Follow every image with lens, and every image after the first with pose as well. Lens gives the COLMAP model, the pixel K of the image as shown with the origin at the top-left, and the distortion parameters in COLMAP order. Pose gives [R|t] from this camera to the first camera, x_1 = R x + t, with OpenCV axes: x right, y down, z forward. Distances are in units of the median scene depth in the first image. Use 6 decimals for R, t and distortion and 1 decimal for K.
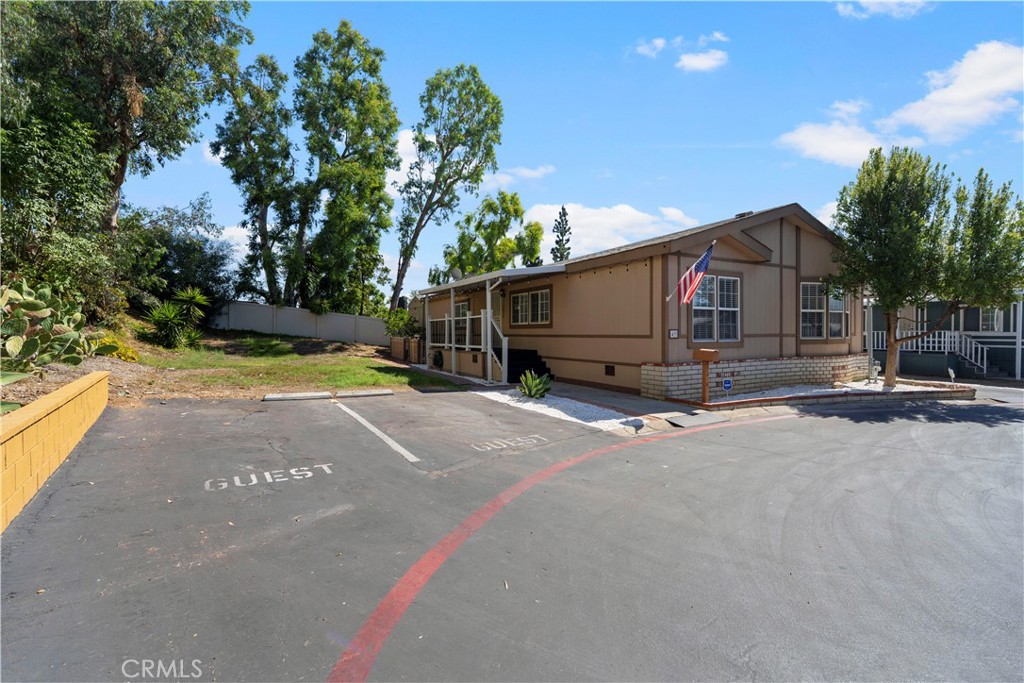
lens RADIAL K [[467.7, 0, 512.9], [0, 467.7, 343.8], [0, 0, 1]] dist [-0.000616, -0.000018]
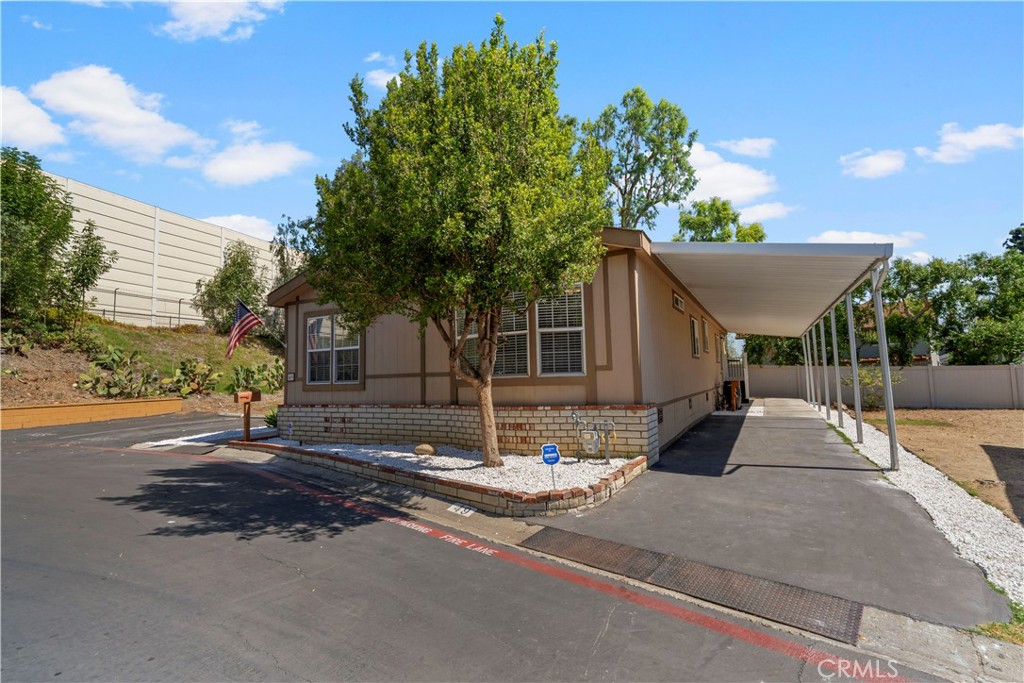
lens RADIAL K [[467.7, 0, 512.3], [0, 467.7, 336.4], [0, 0, 1]] dist [-0.000616, -0.000018]
pose [[0.516458, -0.068276, -0.853586, 1.378208], [0.024108, 0.997580, -0.065207, -0.028861], [0.855973, 0.013098, 0.516855, 0.788150]]
